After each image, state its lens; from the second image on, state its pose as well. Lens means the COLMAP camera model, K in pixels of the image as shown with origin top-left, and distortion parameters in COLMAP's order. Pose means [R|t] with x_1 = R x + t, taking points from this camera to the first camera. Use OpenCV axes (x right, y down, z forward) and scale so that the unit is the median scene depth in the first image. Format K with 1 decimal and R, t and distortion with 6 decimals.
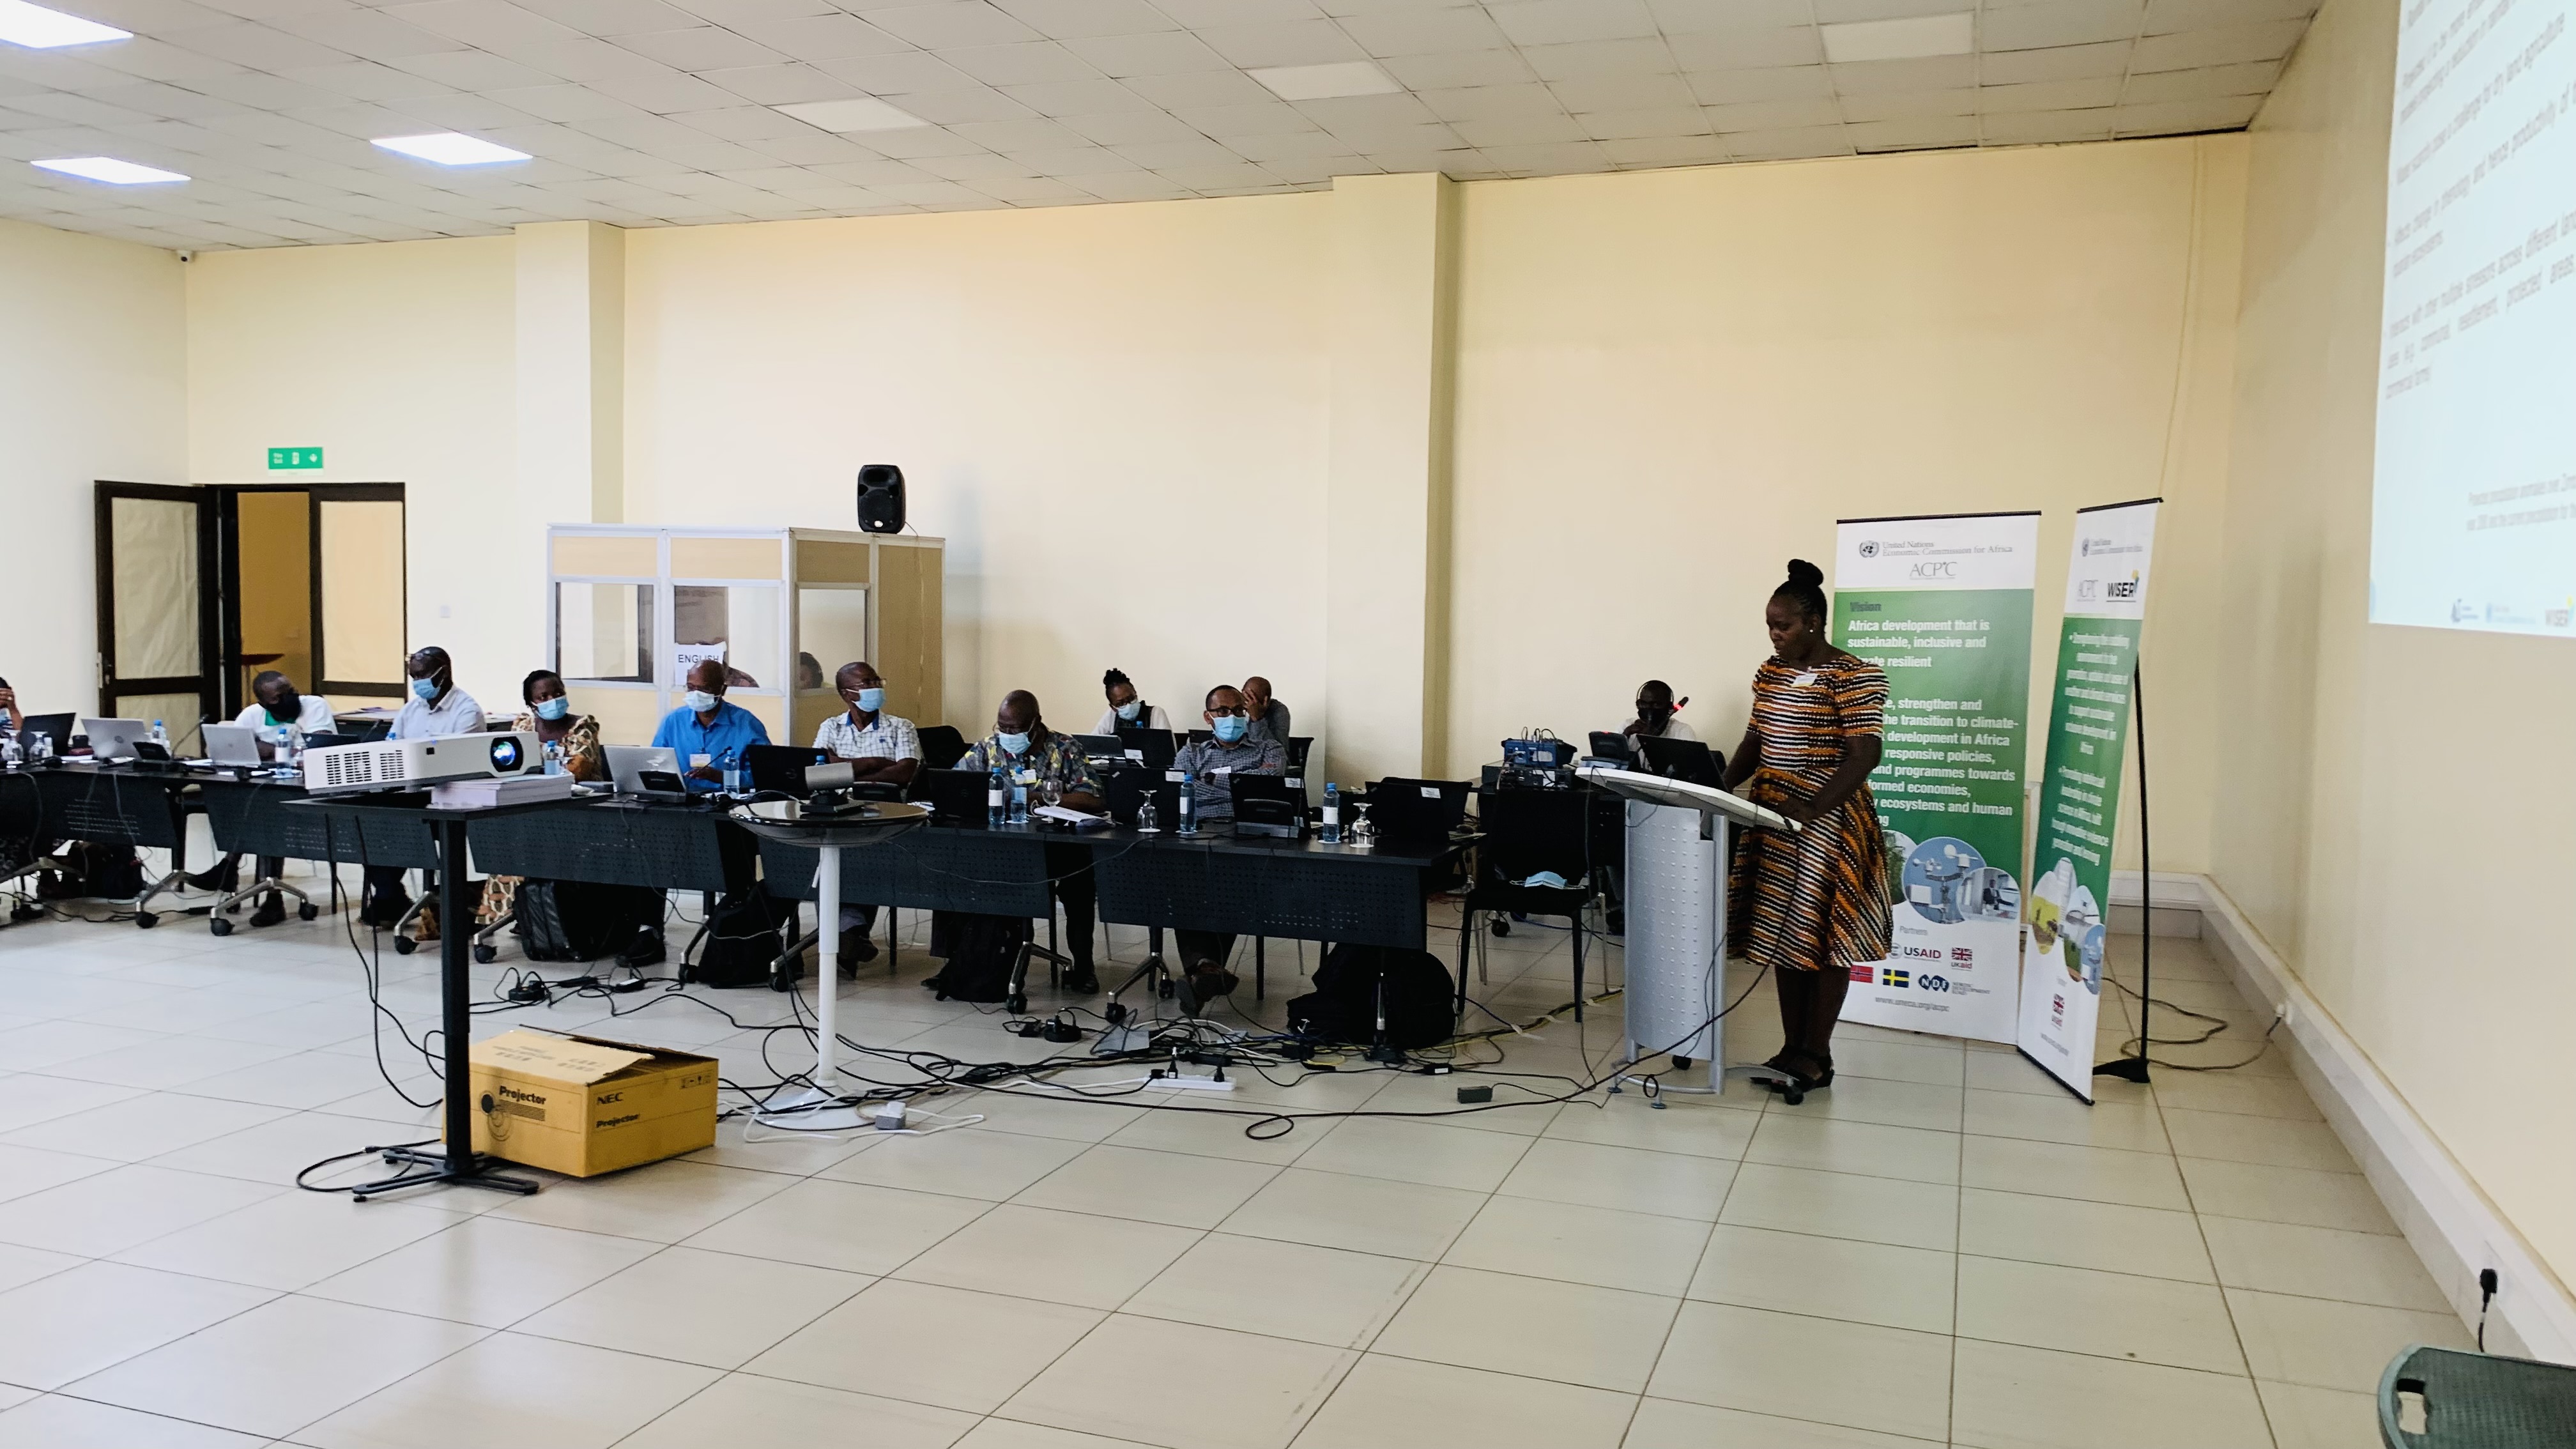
lens RADIAL K [[1958.5, 0, 1255.4], [0, 1958.5, 723.4], [0, 0, 1]] dist [0.071215, -0.081479]
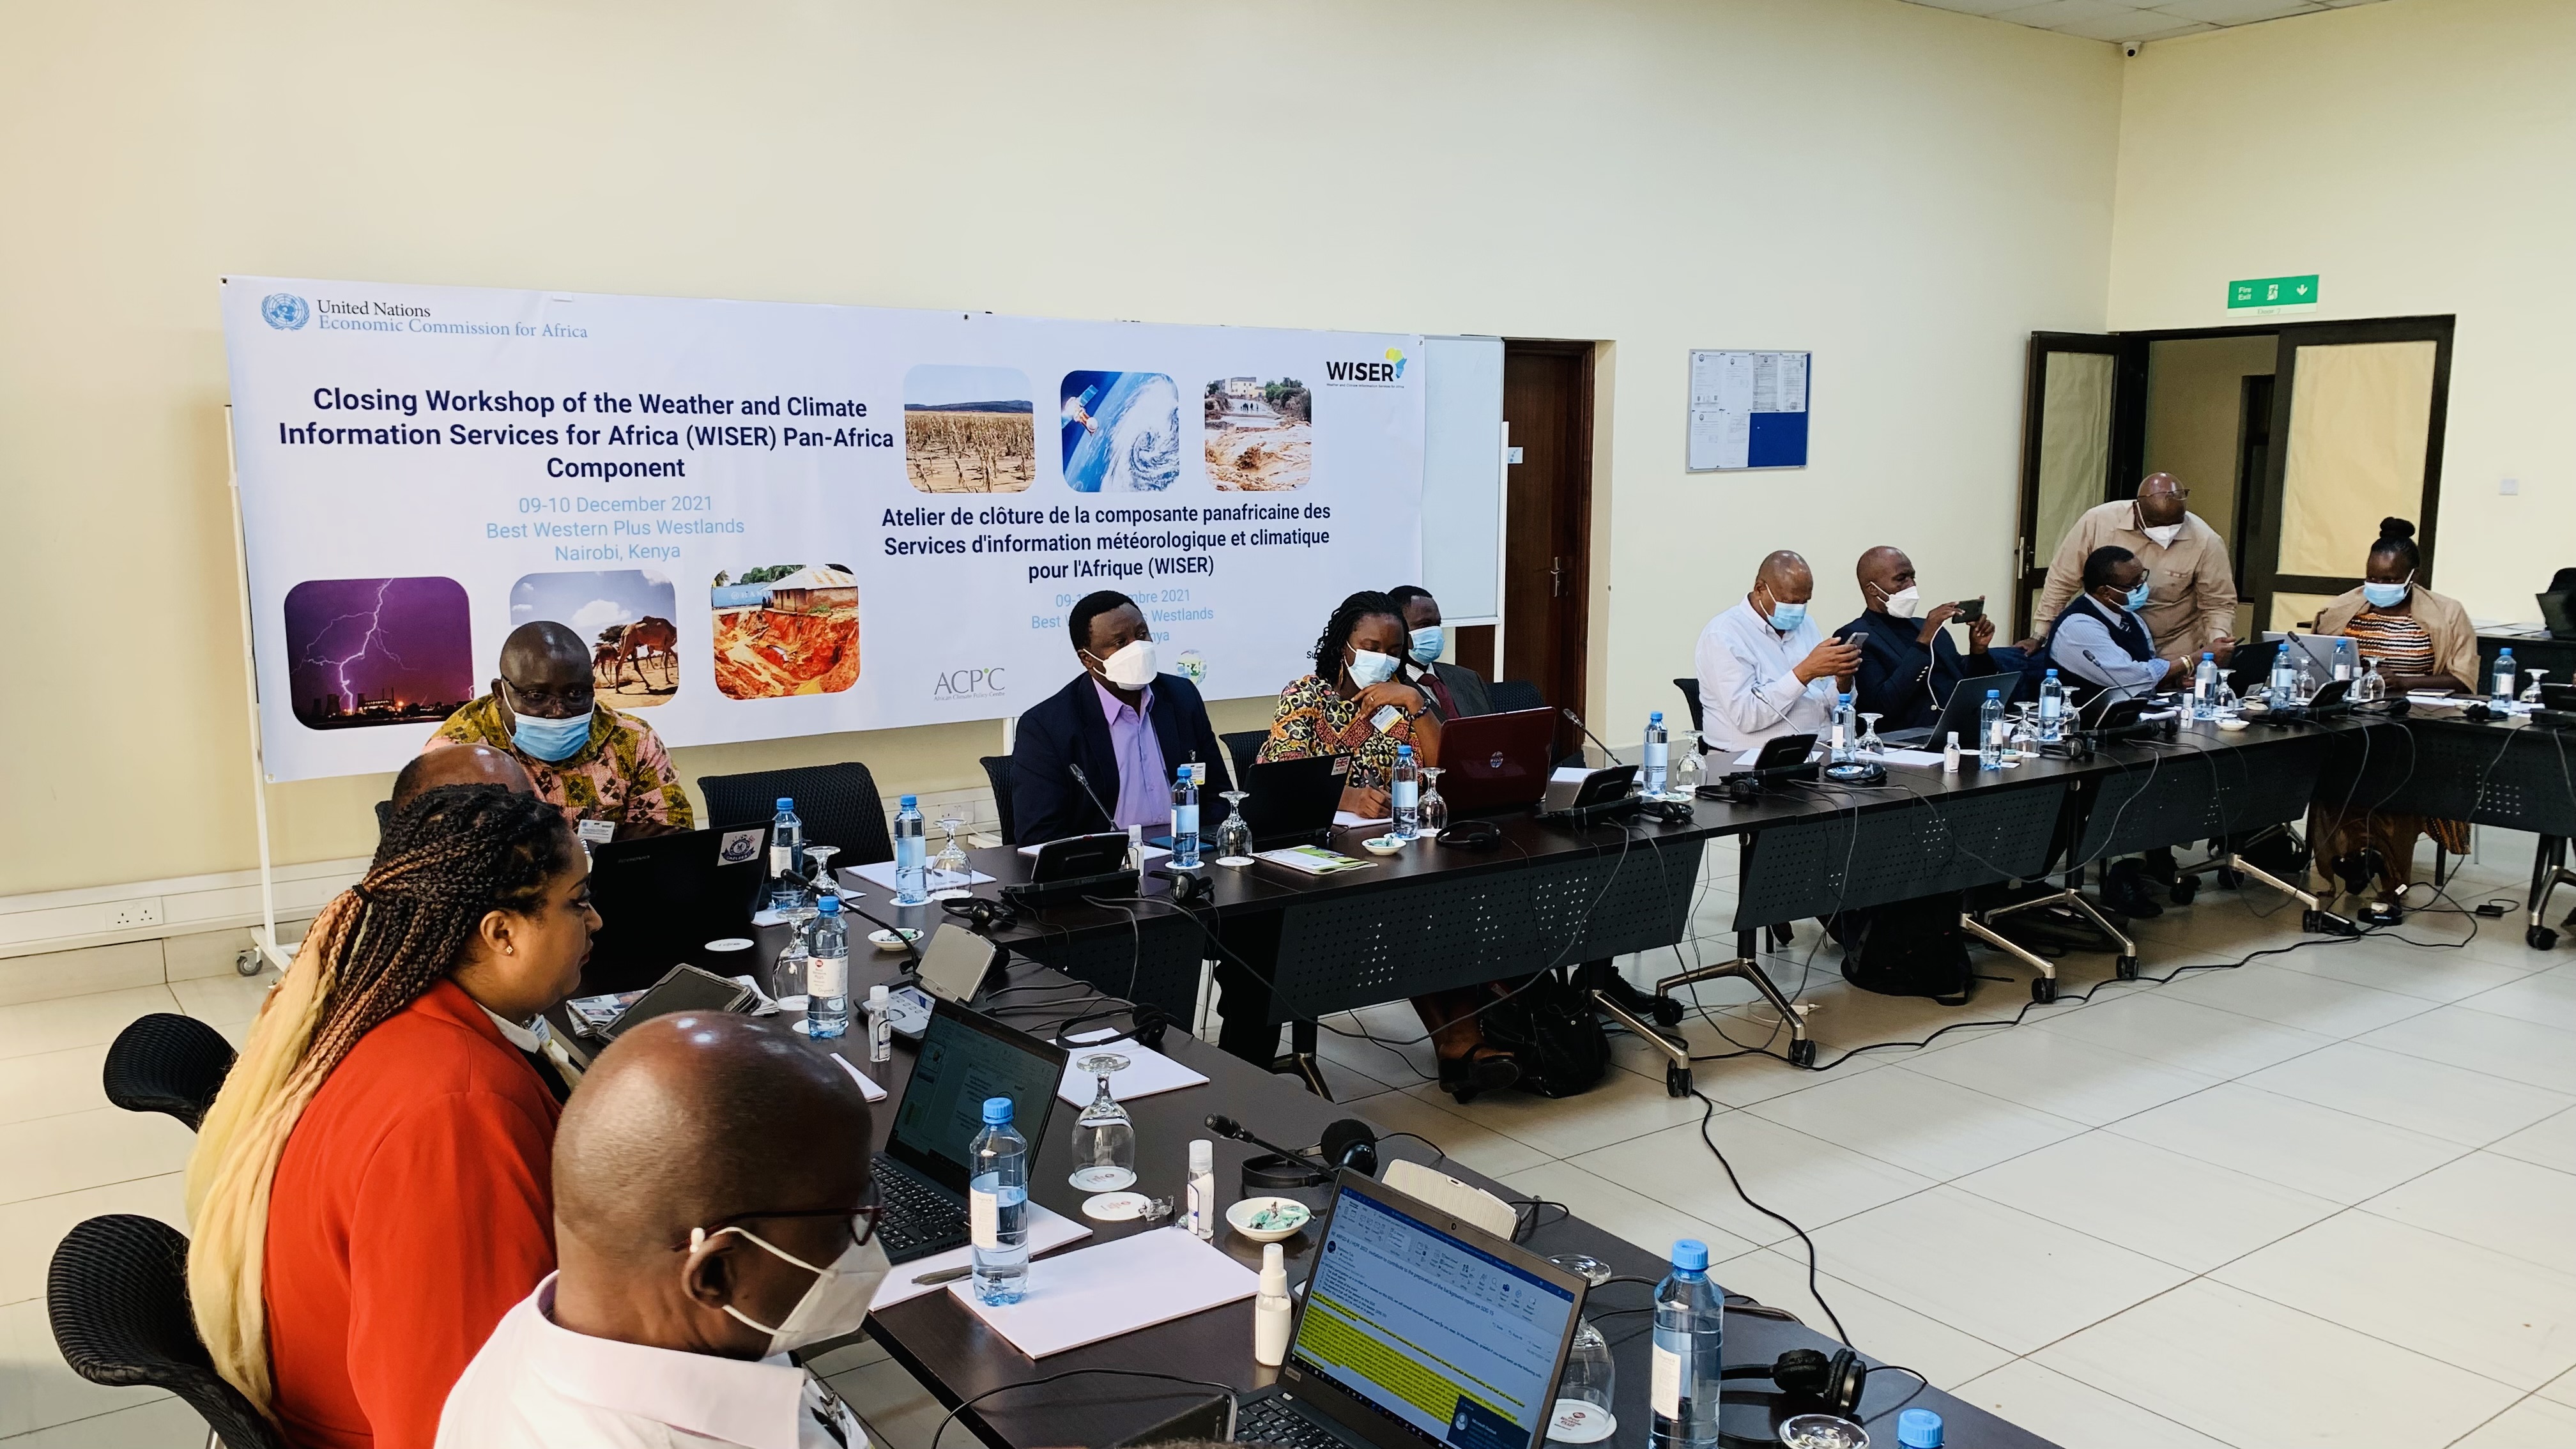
lens RADIAL K [[1958.5, 0, 1290.6], [0, 1958.5, 731.5], [0, 0, 1]] dist [0.071215, -0.081479]
pose [[0.838153, 0.066678, -0.541344, -0.673970], [-0.026197, 0.996276, 0.082151, -0.025383], [0.544805, -0.054673, 0.836779, 0.211243]]
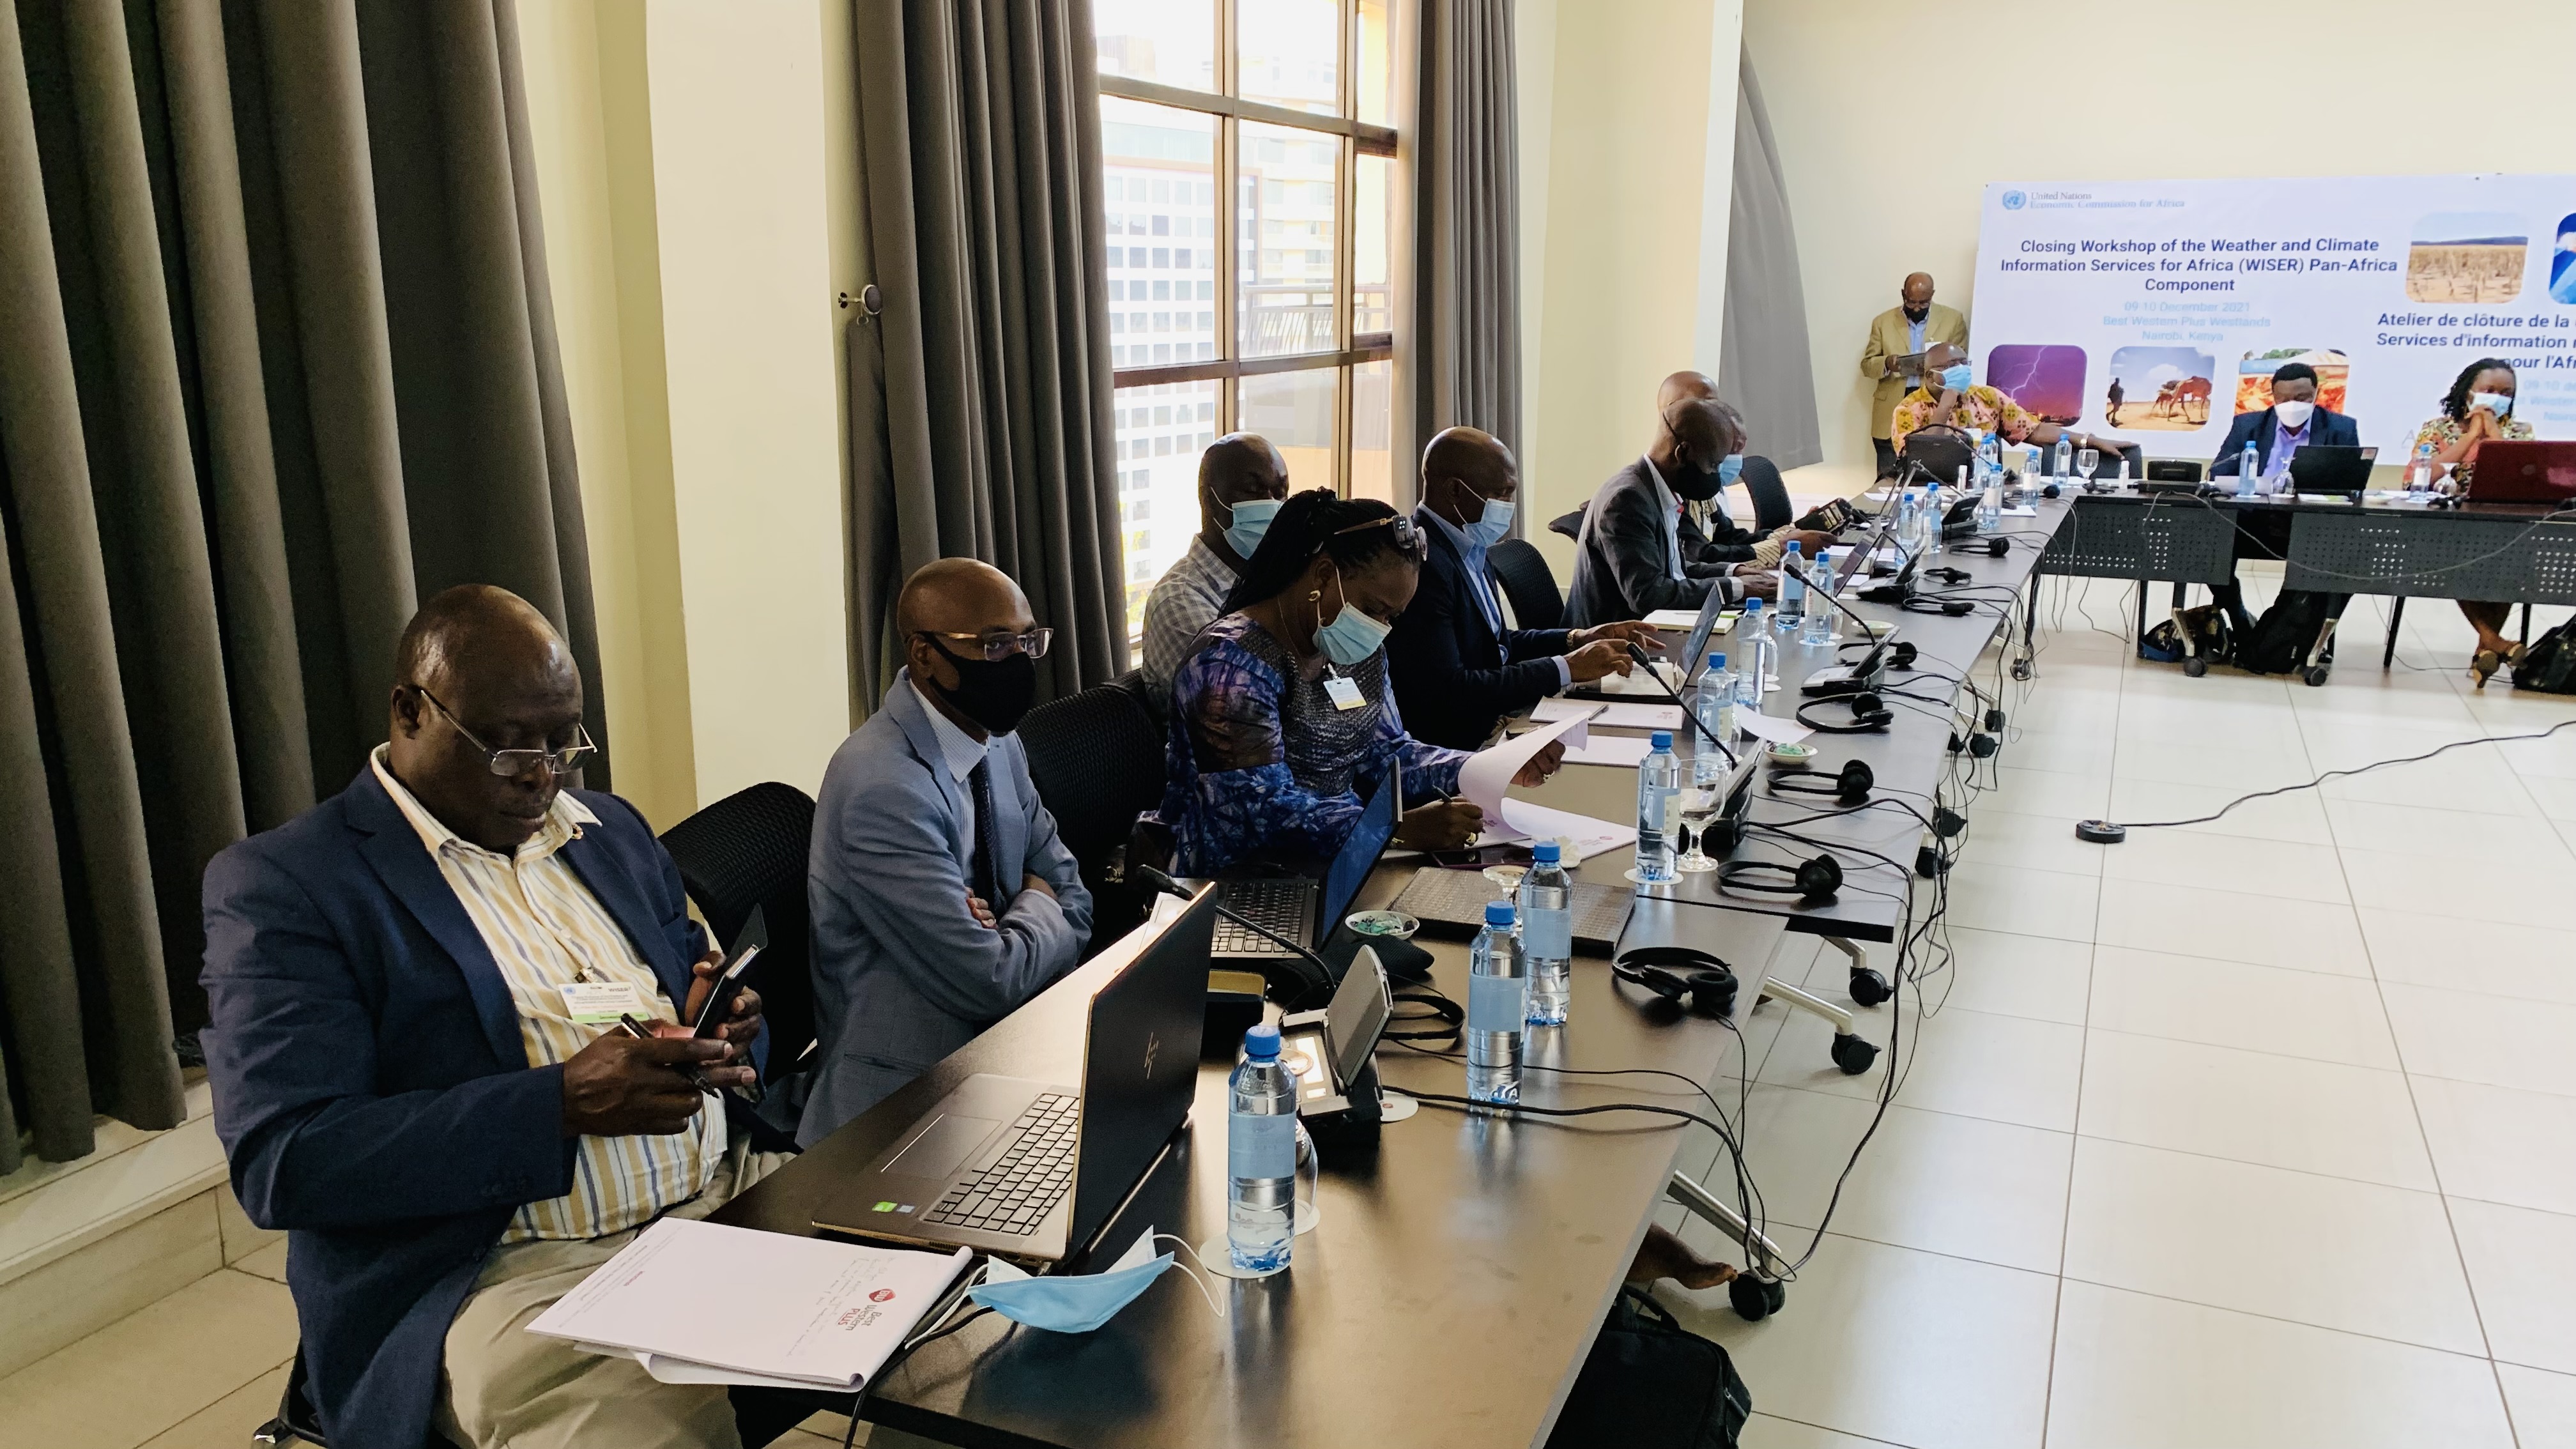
lens RADIAL K [[1958.5, 0, 1286.8], [0, 1958.5, 723.8], [0, 0, 1]] dist [0.071215, -0.081479]
pose [[-0.054053, 0.204430, -0.977388, 0.095040], [-0.072049, 0.975469, 0.208014, -0.003367], [0.995935, 0.081664, -0.037998, 0.204177]]
